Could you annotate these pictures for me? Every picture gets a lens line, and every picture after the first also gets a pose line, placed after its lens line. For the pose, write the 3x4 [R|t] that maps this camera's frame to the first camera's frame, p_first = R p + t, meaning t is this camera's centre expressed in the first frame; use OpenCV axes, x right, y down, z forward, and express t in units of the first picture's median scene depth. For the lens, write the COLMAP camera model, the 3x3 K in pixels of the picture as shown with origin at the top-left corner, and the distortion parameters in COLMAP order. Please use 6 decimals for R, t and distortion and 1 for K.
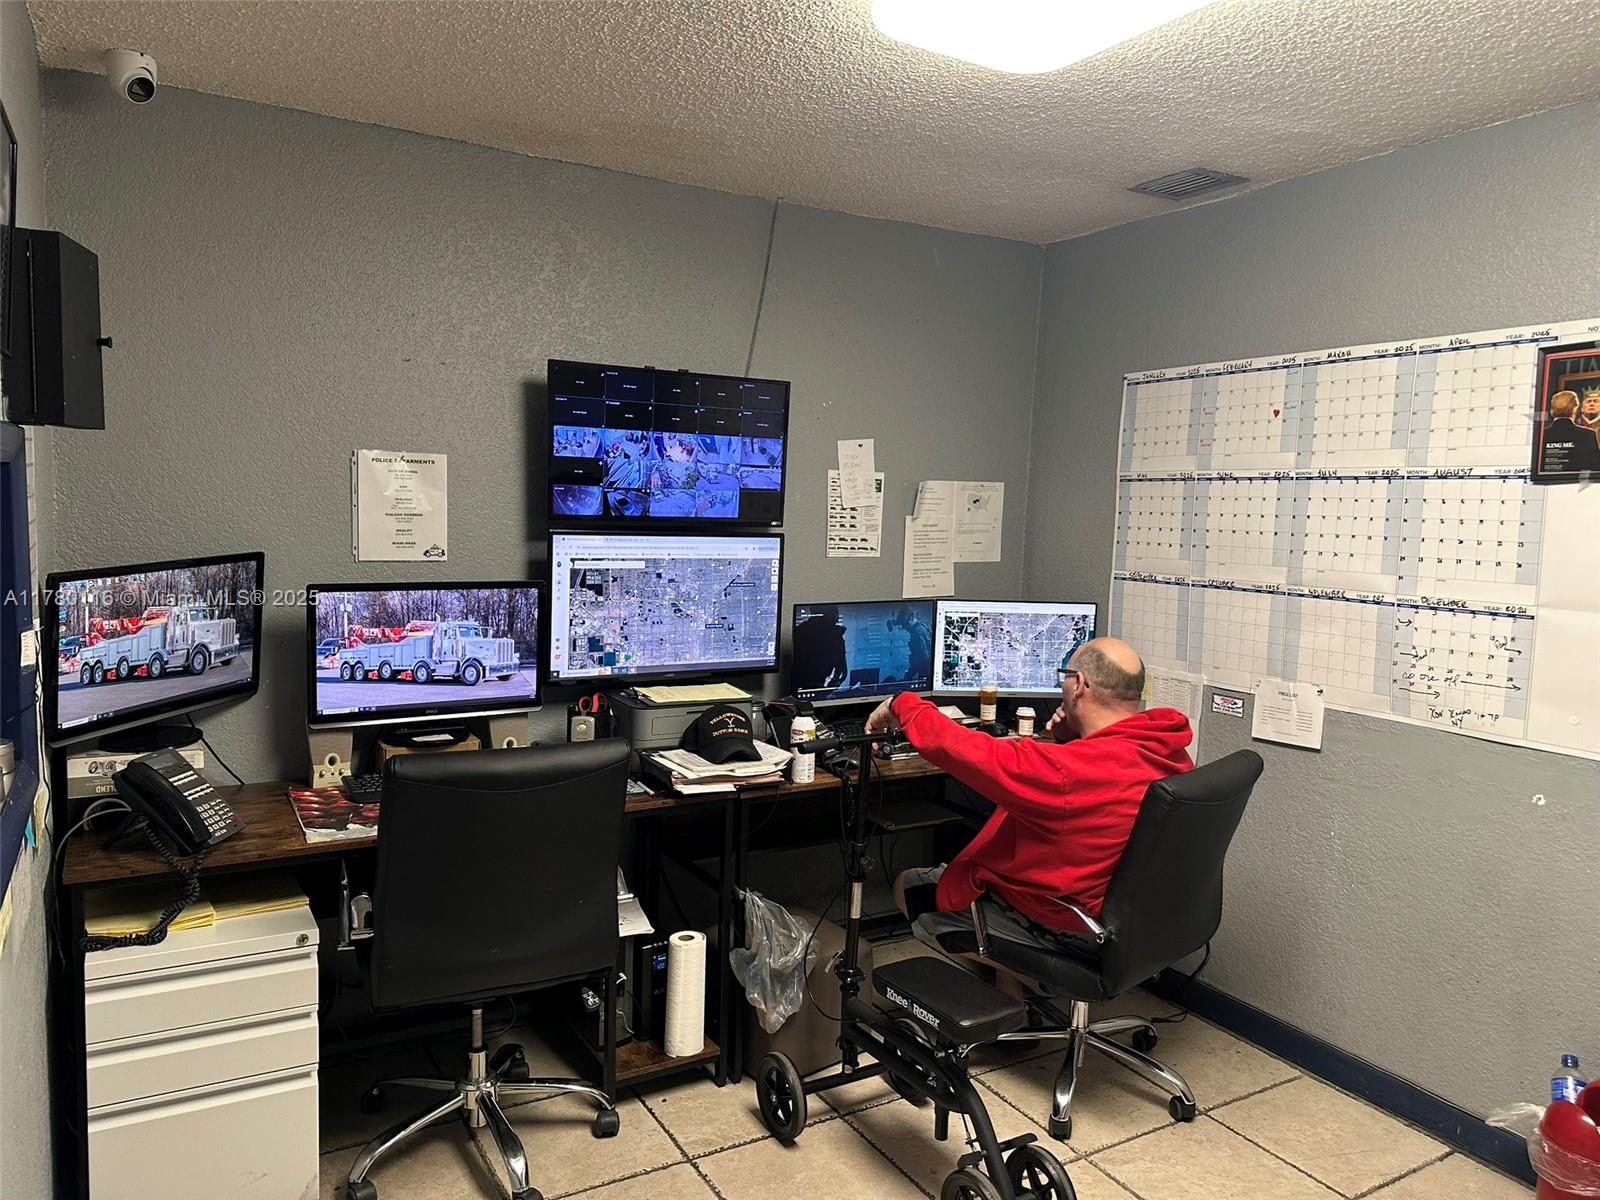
lens RADIAL K [[1129.9, 0, 801.9], [0, 1129.9, 600.2], [0, 0, 1]] dist [0.054161, -0.064838]
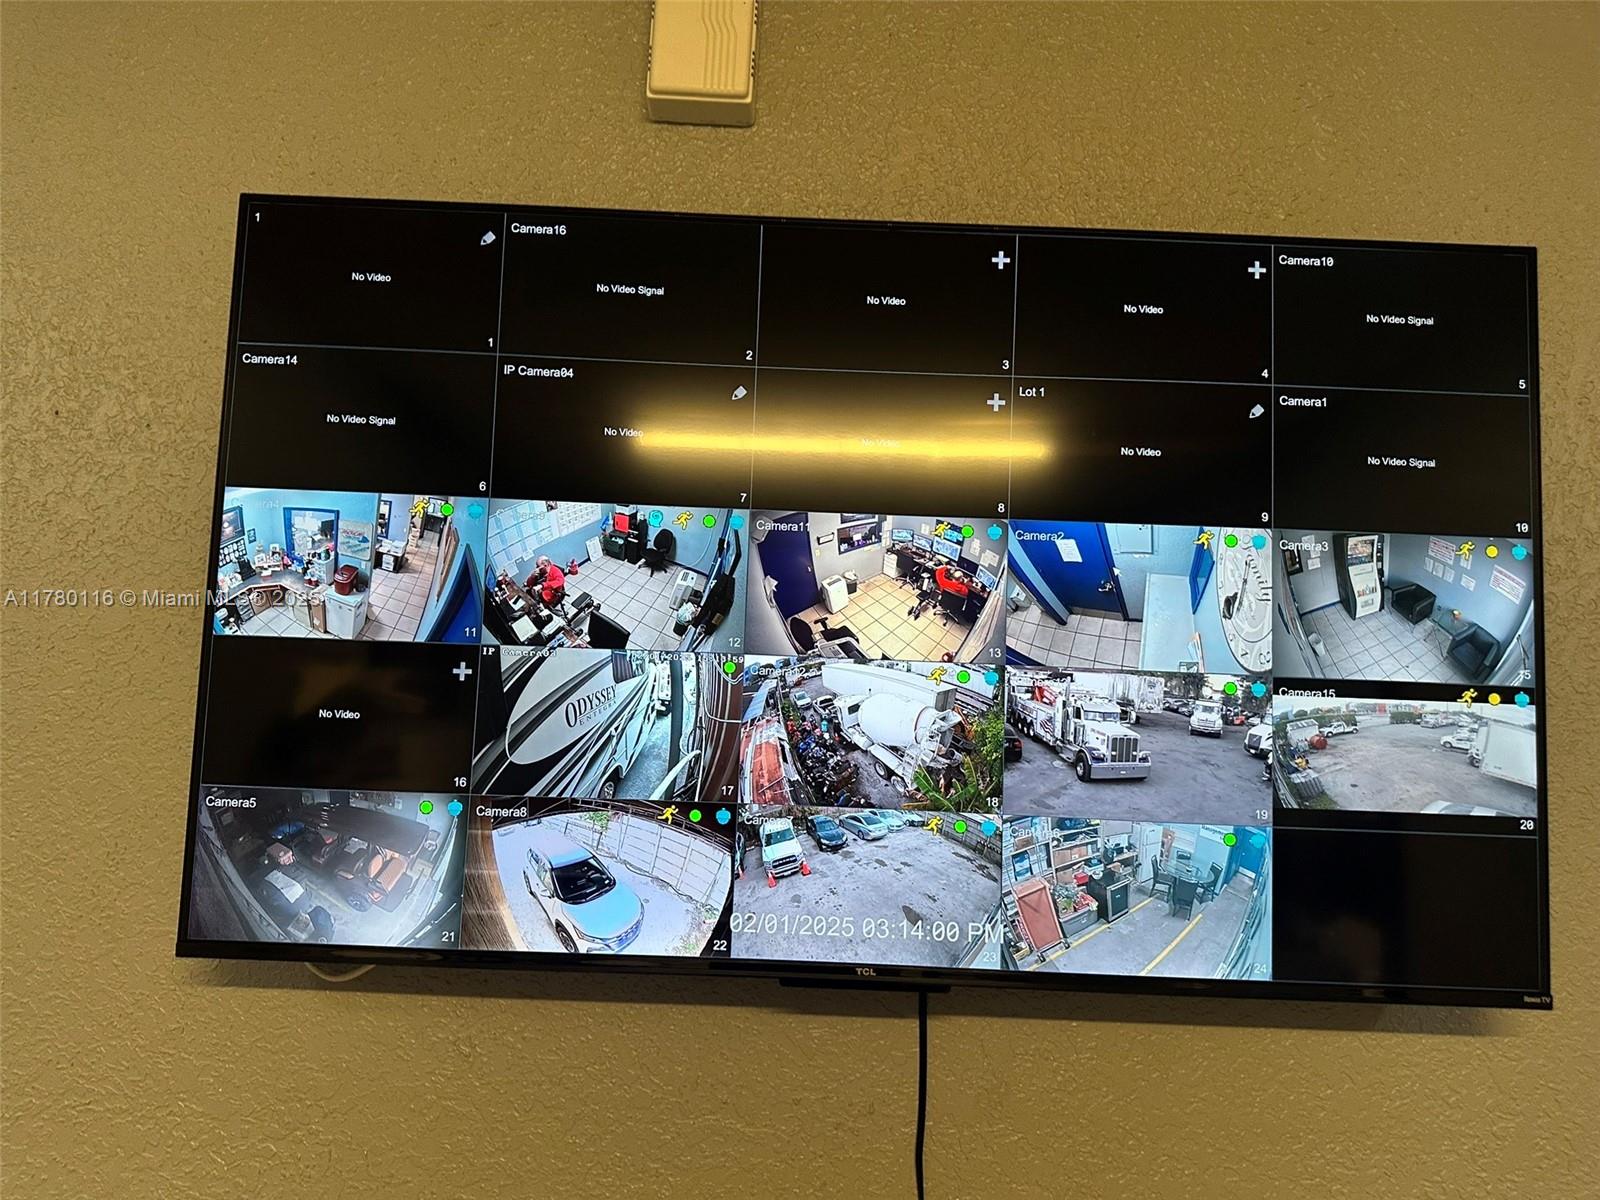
lens RADIAL K [[1129.9, 0, 804.3], [0, 1129.9, 595.5], [0, 0, 1]] dist [0.054161, -0.064838]
pose [[0.987017, 0.006272, 0.160496, -0.154085], [0.020692, 0.985946, -0.165776, -0.102218], [-0.159280, 0.166944, 0.973016, 0.815810]]
